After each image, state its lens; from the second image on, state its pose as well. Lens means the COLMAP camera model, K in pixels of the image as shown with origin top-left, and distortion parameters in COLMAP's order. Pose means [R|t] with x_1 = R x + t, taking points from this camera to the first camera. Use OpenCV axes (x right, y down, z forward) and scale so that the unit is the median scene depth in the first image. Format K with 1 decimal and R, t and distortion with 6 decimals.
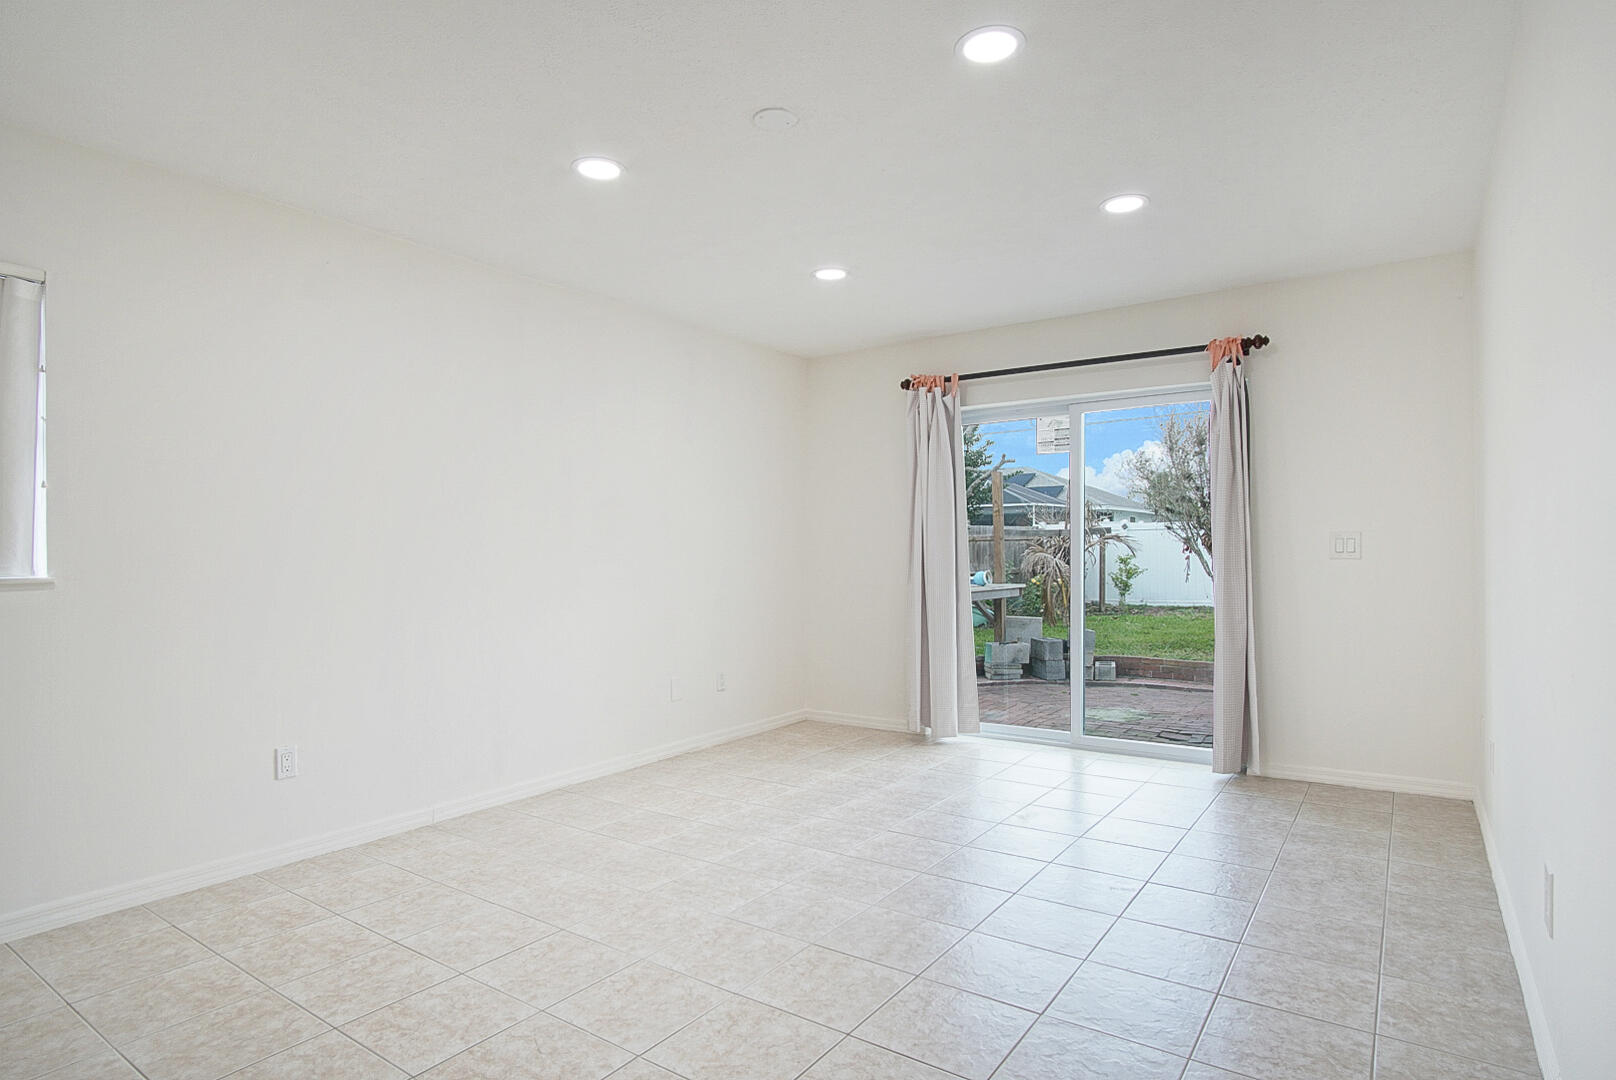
lens RADIAL K [[871.4, 0, 805.1], [0, 871.4, 539.7], [0, 0, 1]] dist [-0.027952, 0.001684]
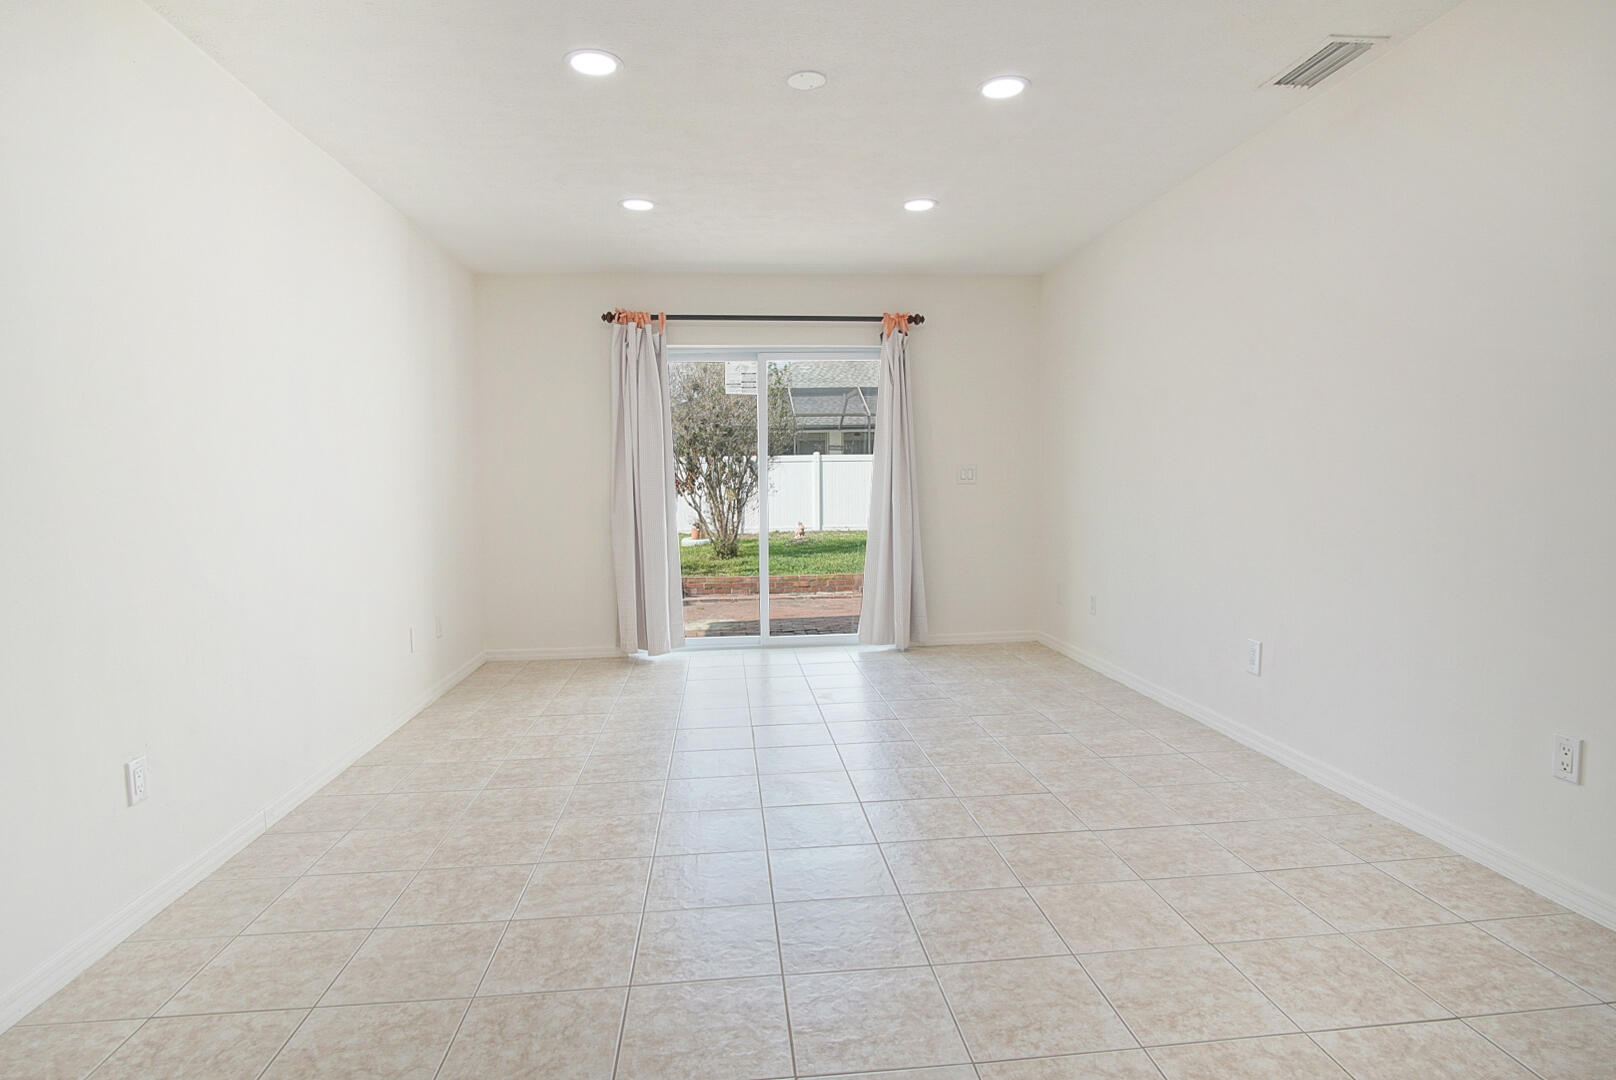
lens RADIAL K [[871.4, 0, 805.5], [0, 871.4, 539.0], [0, 0, 1]] dist [-0.027952, 0.001684]
pose [[0.757047, -0.048260, 0.651576, -0.464620], [0.001824, 0.997421, 0.071756, 0.008708], [-0.653358, -0.053135, 0.755182, 0.089947]]
